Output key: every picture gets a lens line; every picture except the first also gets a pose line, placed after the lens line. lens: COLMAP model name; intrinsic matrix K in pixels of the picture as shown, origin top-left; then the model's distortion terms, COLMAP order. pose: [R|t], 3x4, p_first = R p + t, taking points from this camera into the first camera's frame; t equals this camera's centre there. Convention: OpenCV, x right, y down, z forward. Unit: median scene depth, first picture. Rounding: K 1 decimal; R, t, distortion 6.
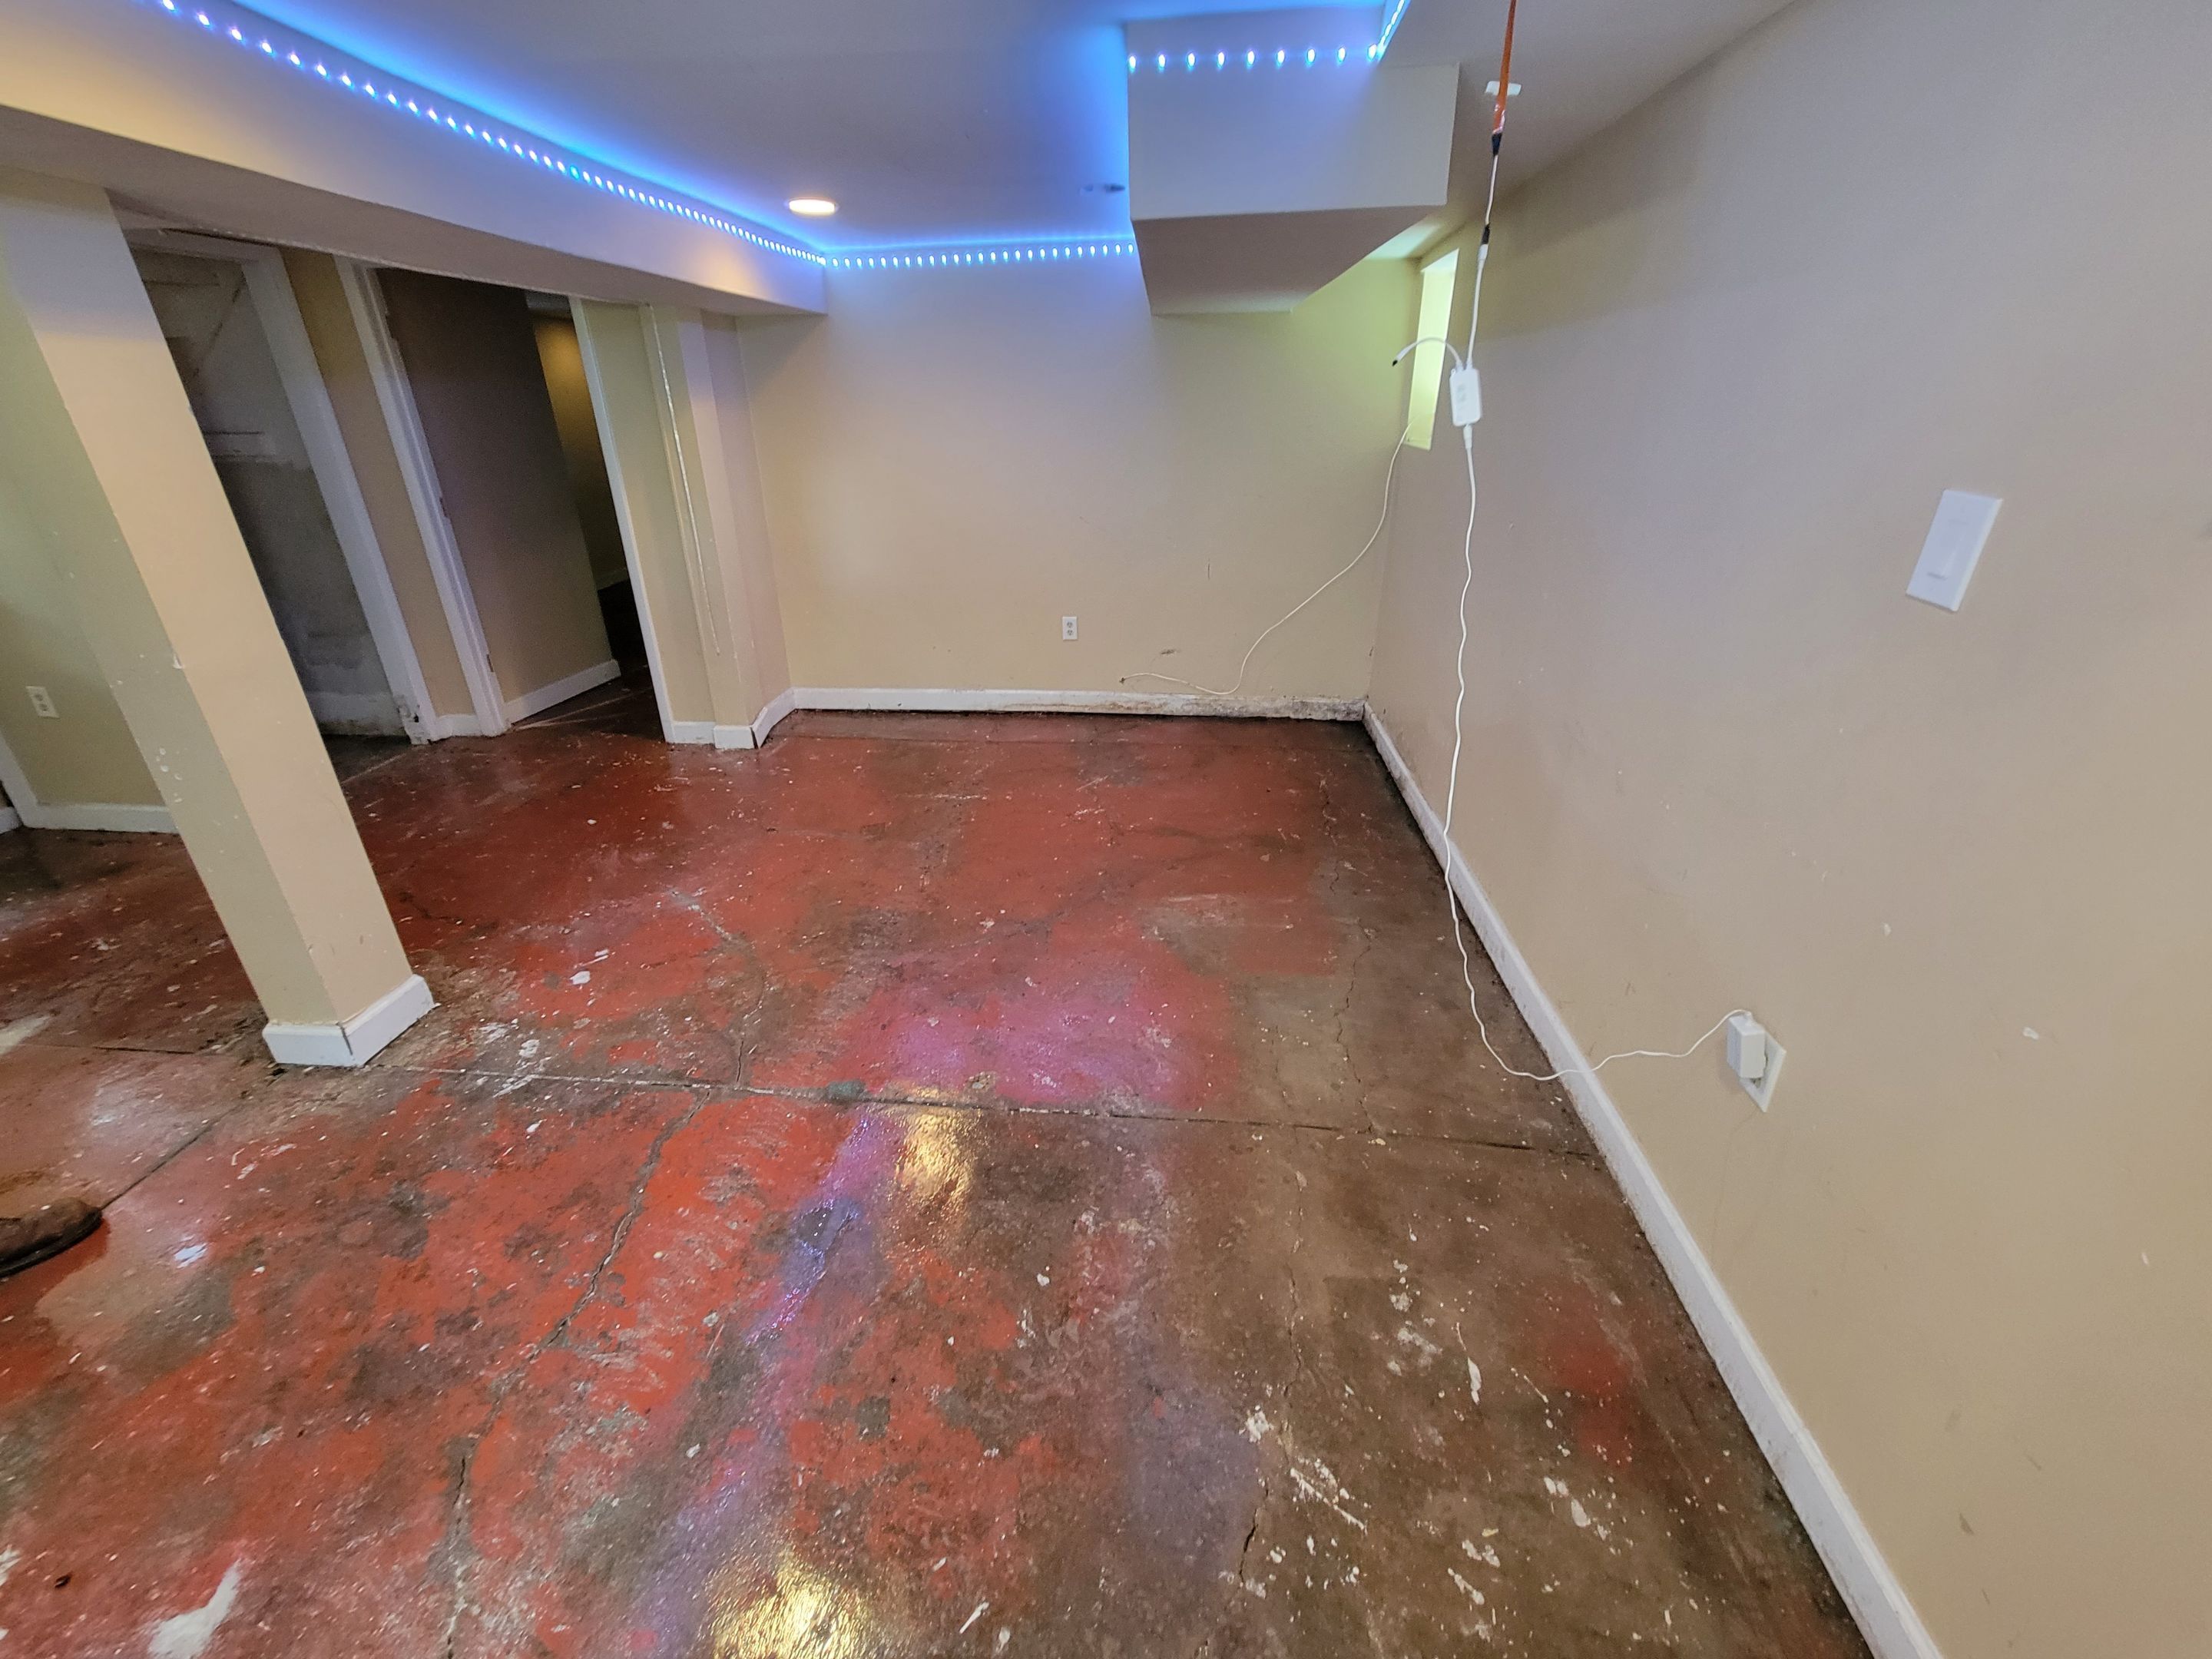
lens RADIAL K [[907.1, 0, 1098.5], [0, 907.1, 813.7], [0, 0, 1]] dist [-0.002089, -0.000212]
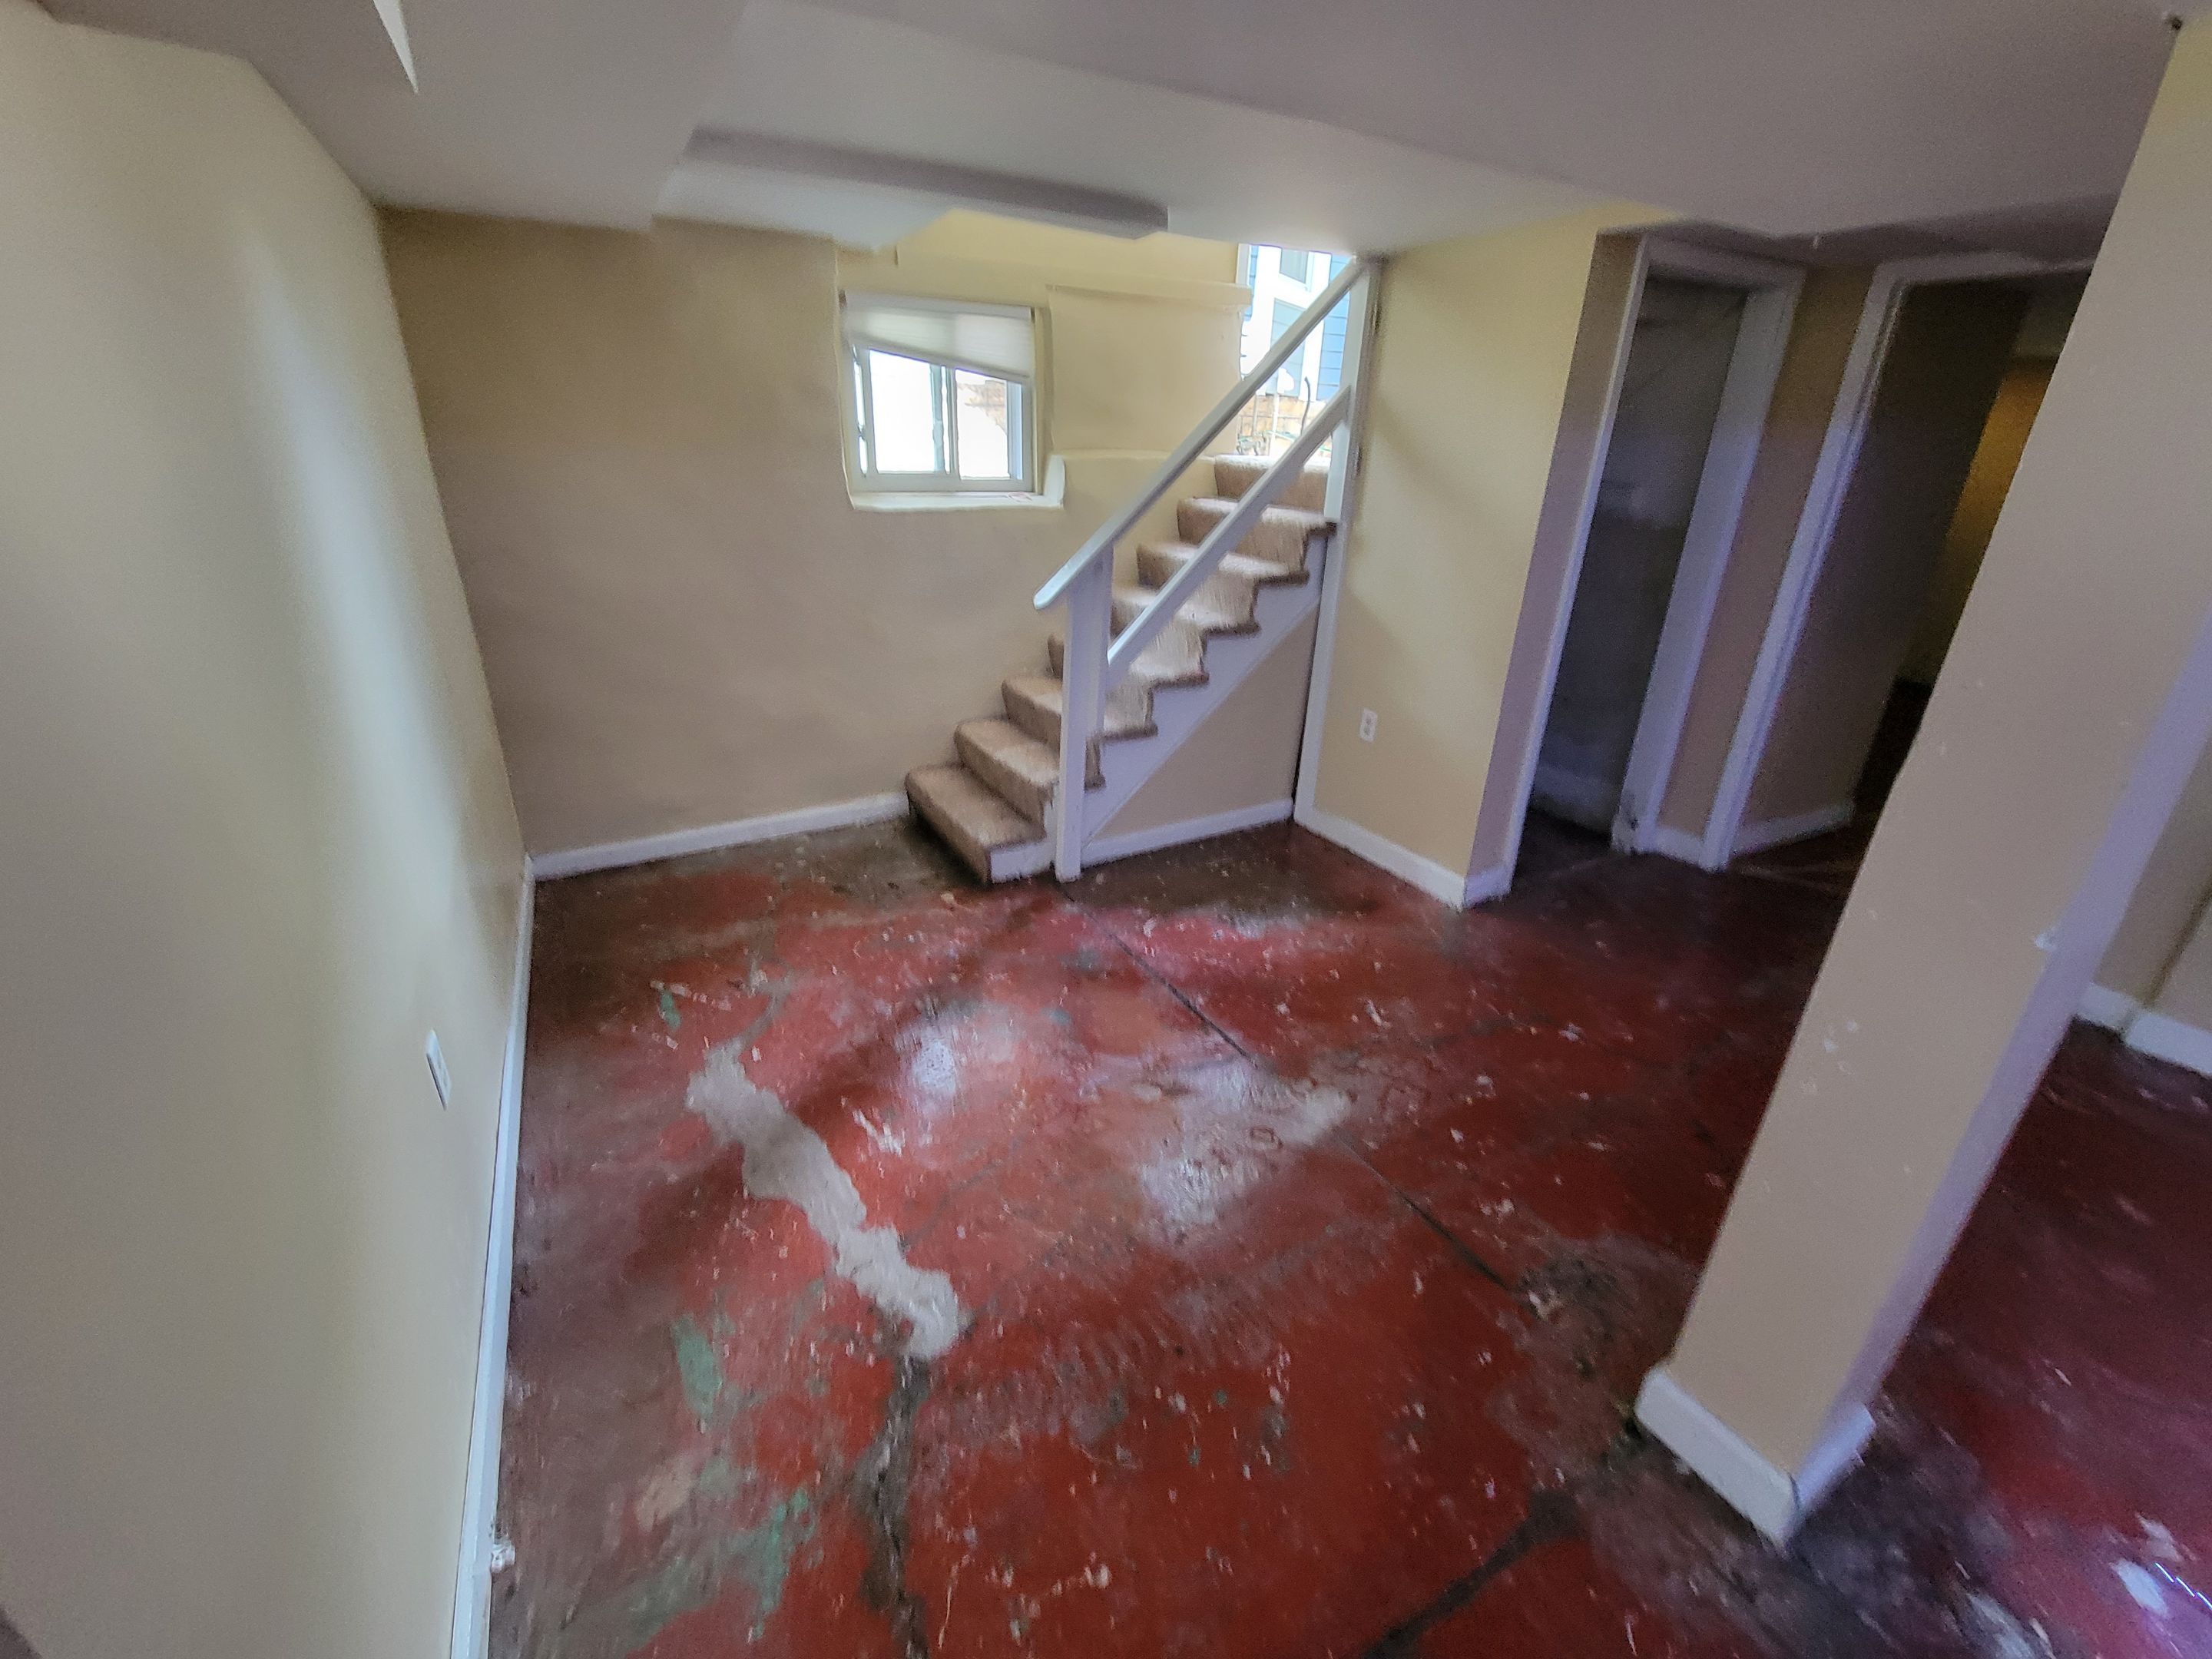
lens RADIAL K [[890.6, 0, 1092.2], [0, 890.6, 819.2], [0, 0, 1]] dist [0.003538, -0.005548]
pose [[0.557631, 0.339153, -0.757643, -0.619284], [-0.365353, 0.919842, 0.142857, -0.064189], [0.745362, 0.197146, 0.636842, 0.149468]]
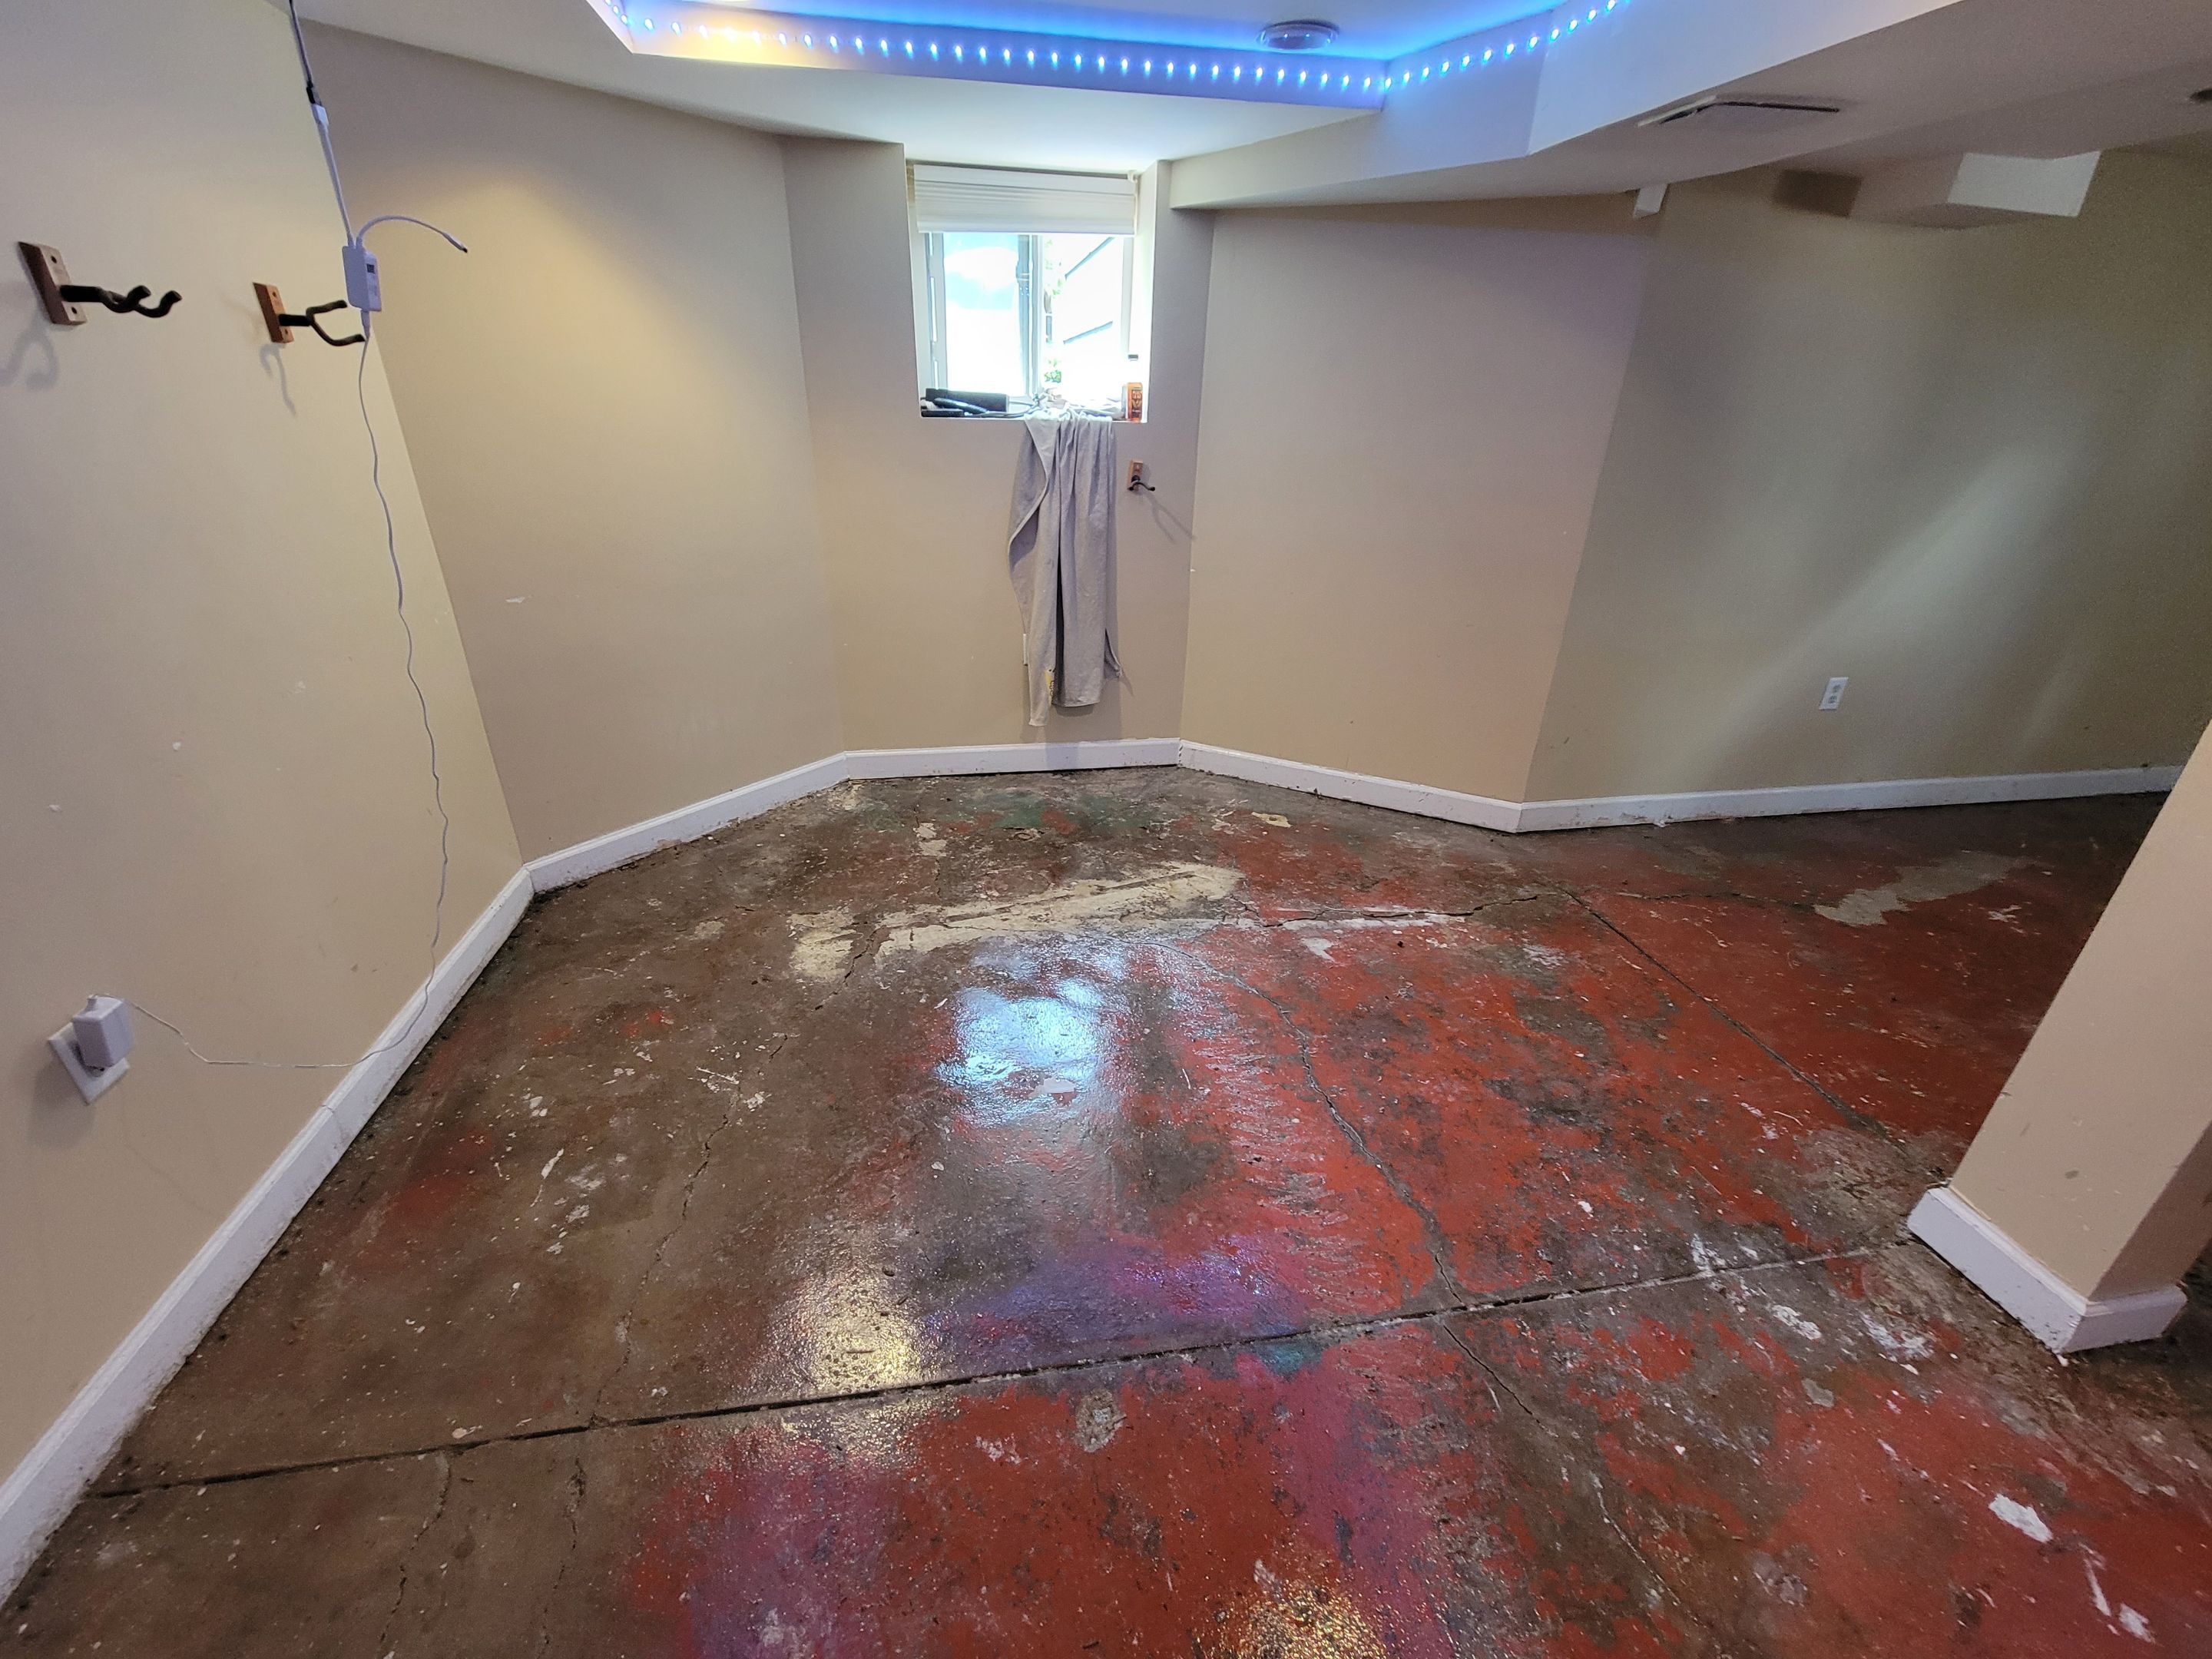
lens RADIAL K [[890.6, 0, 1092.2], [0, 890.6, 819.2], [0, 0, 1]] dist [0.003538, -0.005548]
pose [[-0.965169, 0.103353, -0.240347, -0.016003], [-0.117300, 0.650208, 0.750647, -0.327351], [0.233858, 0.752694, -0.615437, 0.819247]]
